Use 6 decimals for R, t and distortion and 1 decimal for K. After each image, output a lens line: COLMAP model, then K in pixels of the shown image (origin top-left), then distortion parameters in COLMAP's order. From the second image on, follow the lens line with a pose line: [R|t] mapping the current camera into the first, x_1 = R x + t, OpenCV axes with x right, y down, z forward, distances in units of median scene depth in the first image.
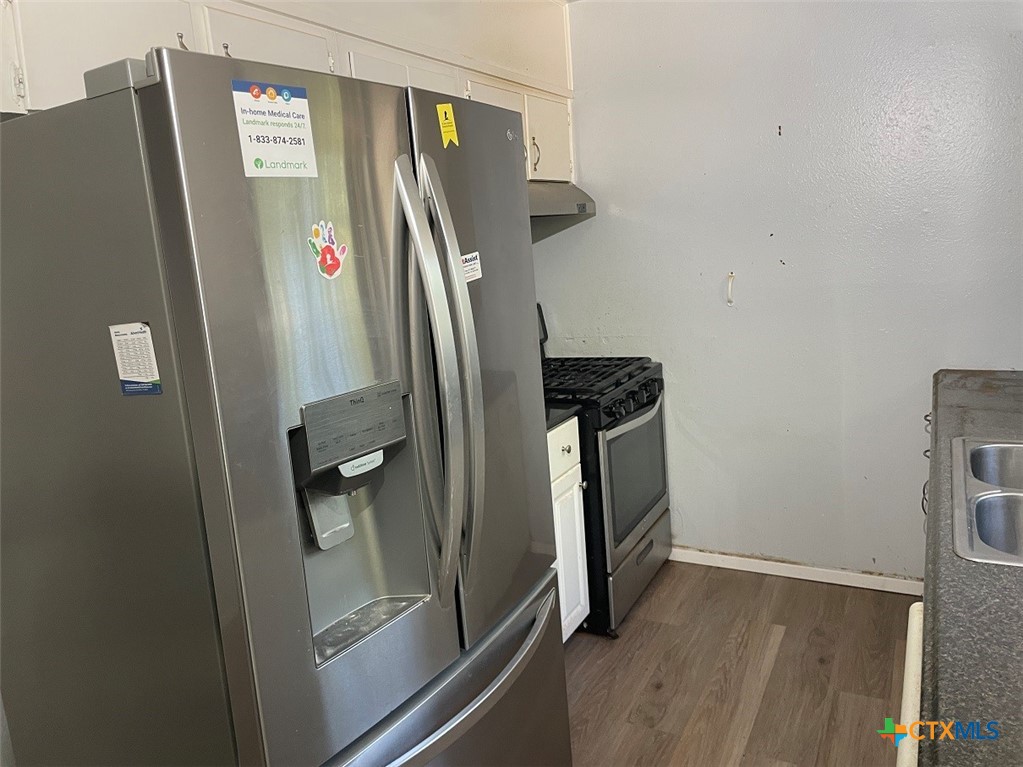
lens RADIAL K [[770.0, 0, 511.5], [0, 770.0, 383.5], [0, 0, 1]] dist [0.002711, 0.000874]
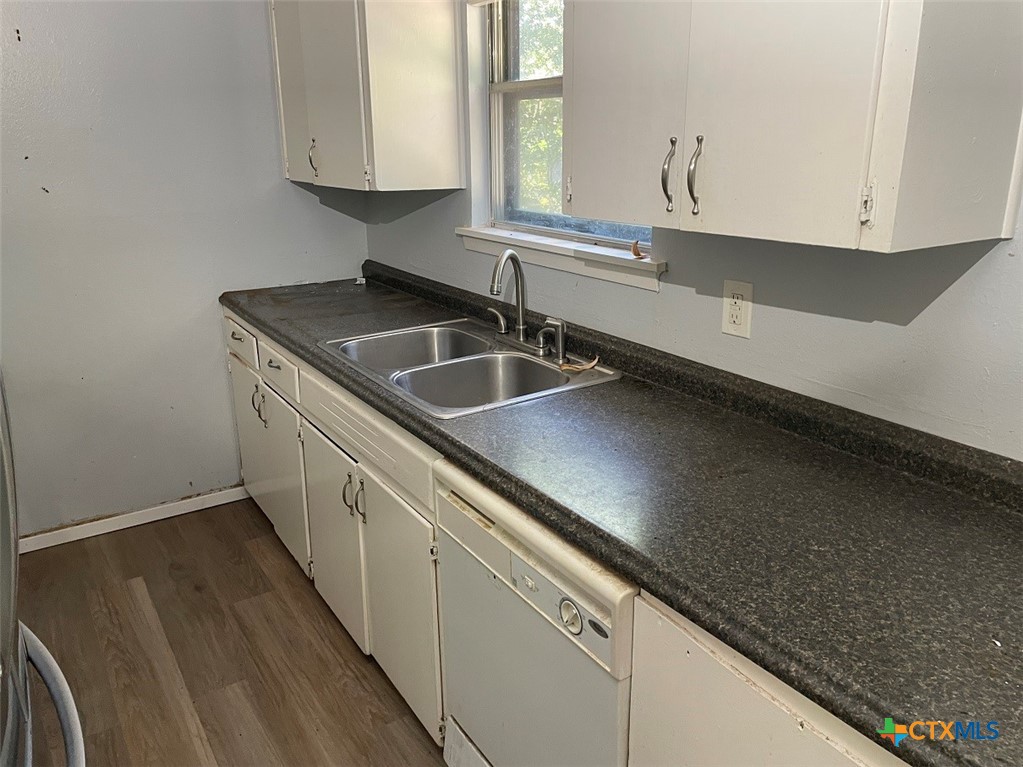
lens RADIAL K [[770.0, 0, 511.5], [0, 770.0, 383.5], [0, 0, 1]] dist [0.002711, 0.000874]
pose [[0.482004, -0.211673, 0.850216, -0.205919], [0.142368, 0.976404, 0.162378, -0.011561], [-0.864525, 0.042777, 0.500766, 0.117769]]
